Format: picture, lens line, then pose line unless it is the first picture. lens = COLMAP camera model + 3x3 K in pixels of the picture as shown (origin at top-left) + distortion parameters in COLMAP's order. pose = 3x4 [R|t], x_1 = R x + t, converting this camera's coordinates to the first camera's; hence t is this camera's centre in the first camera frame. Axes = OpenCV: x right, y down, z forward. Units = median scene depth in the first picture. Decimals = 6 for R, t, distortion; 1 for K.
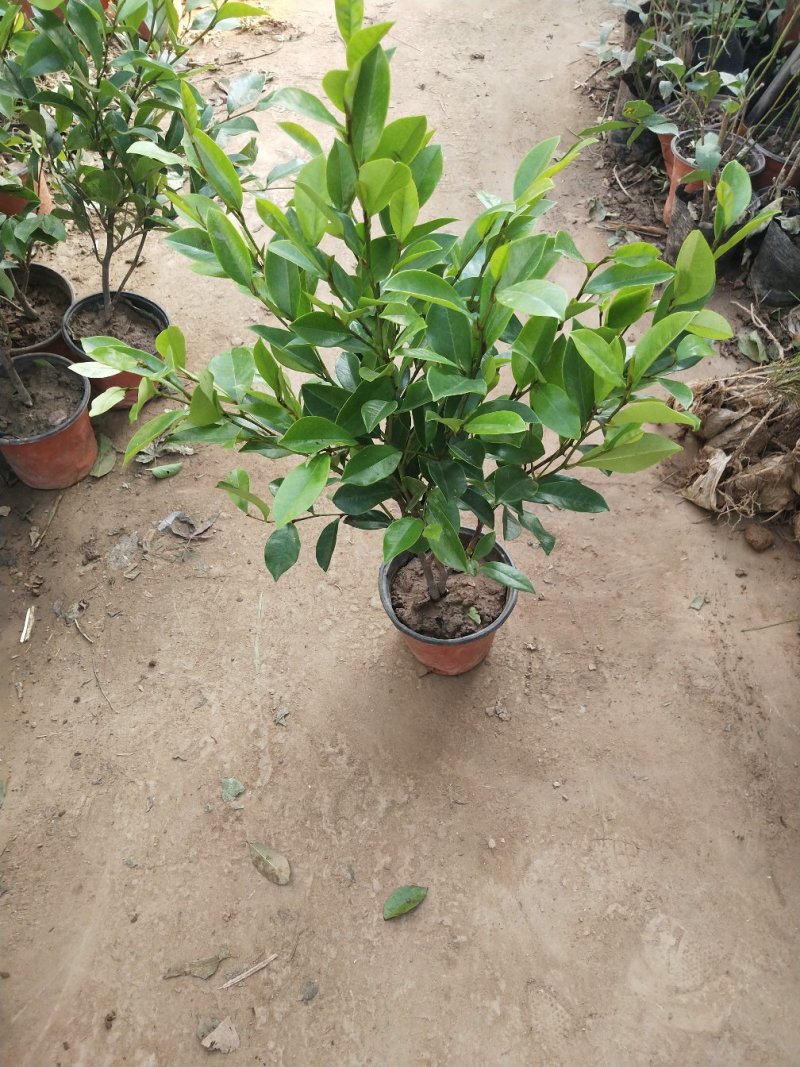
lens RADIAL K [[833.4, 0, 402.1], [0, 833.4, 540.0], [0, 0, 1]] dist [-0.037558, 0.076397]
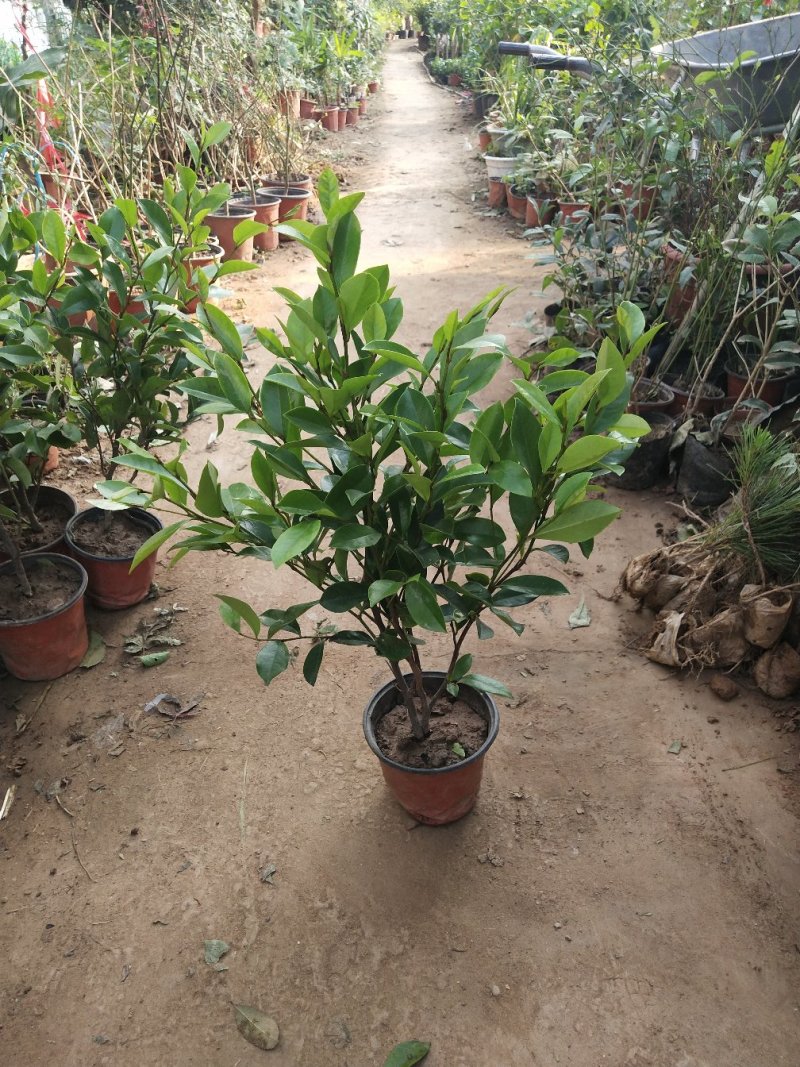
lens RADIAL K [[833.4, 0, 402.1], [0, 833.4, 540.0], [0, 0, 1]] dist [-0.037558, 0.076397]
pose [[0.998220, -0.043217, 0.041102, -0.011428], [0.054855, 0.935788, -0.348269, 0.179318], [-0.023412, 0.349904, 0.936493, -0.039782]]
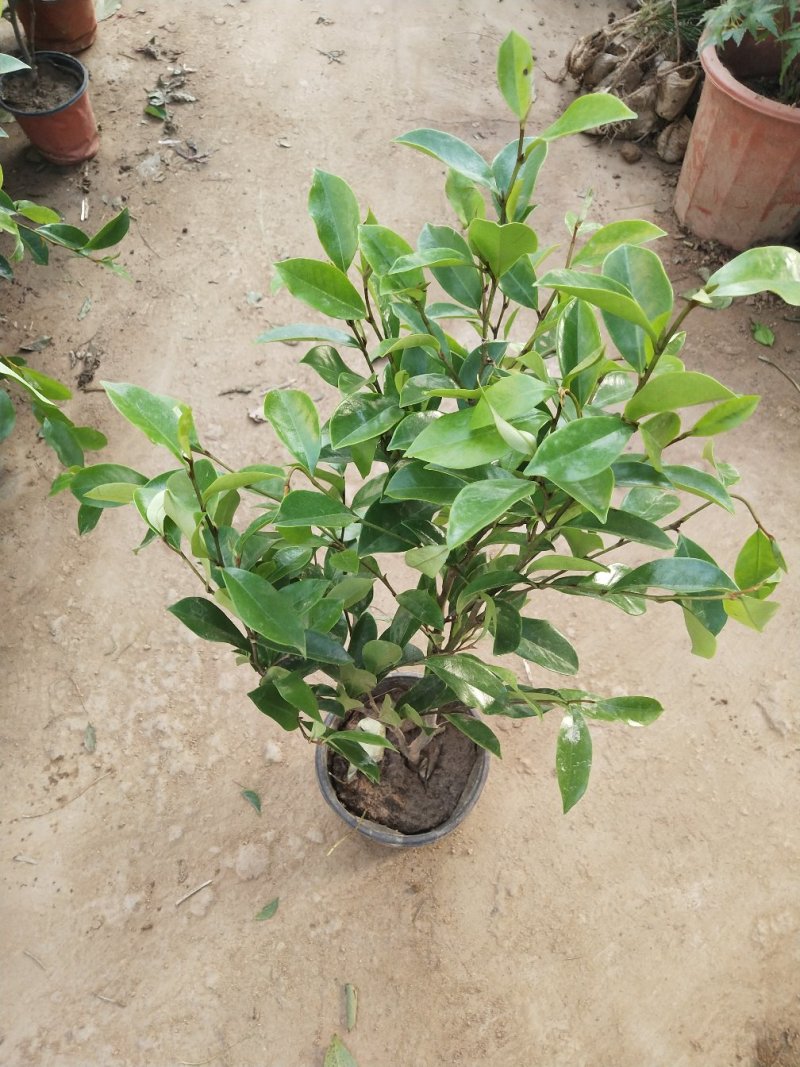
lens RADIAL K [[836.4, 0, 402.1], [0, 836.4, 538.6], [0, 0, 1]] dist [-0.045378, 0.087614]
pose [[0.997122, -0.036594, 0.066393, -0.054627], [0.027489, 0.990707, 0.133207, 0.461124], [-0.070650, -0.130999, 0.988862, -0.416128]]
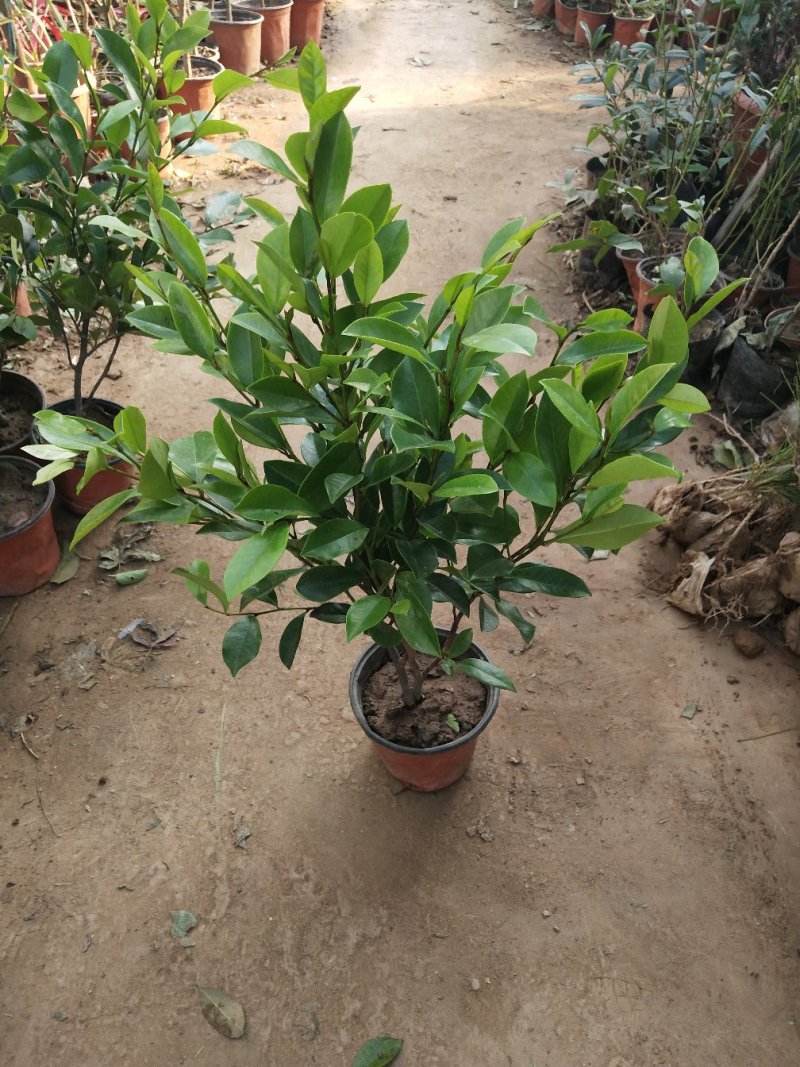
lens RADIAL K [[836.4, 0, 402.1], [0, 836.4, 538.6], [0, 0, 1]] dist [-0.045378, 0.087614]
pose [[0.999772, -0.002000, 0.021277, 0.010329], [0.005412, 0.986850, -0.161551, 0.034022], [-0.020674, 0.161629, 0.986635, 0.043768]]
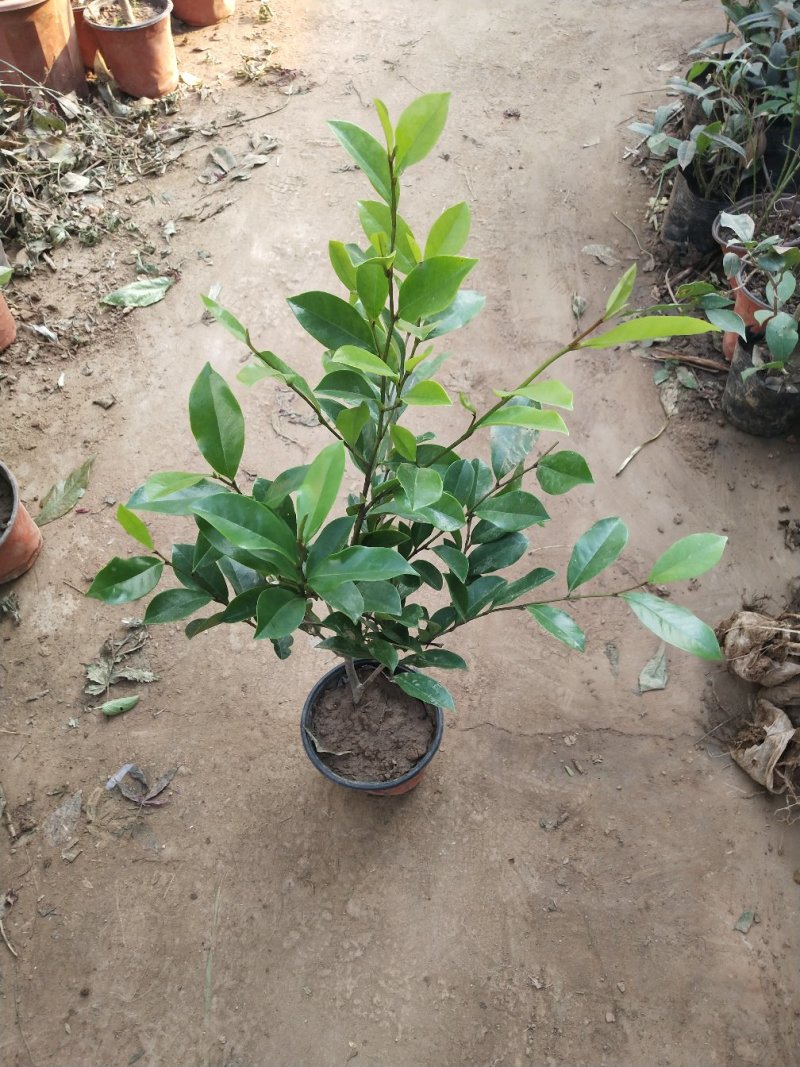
lens RADIAL K [[833.4, 0, 402.1], [0, 833.4, 540.0], [0, 0, 1]] dist [-0.037558, 0.076397]
pose [[0.998582, 0.021109, -0.048875, 0.052014], [-0.018056, 0.997908, 0.062081, -0.357010], [0.050083, -0.061110, 0.996874, 0.195408]]
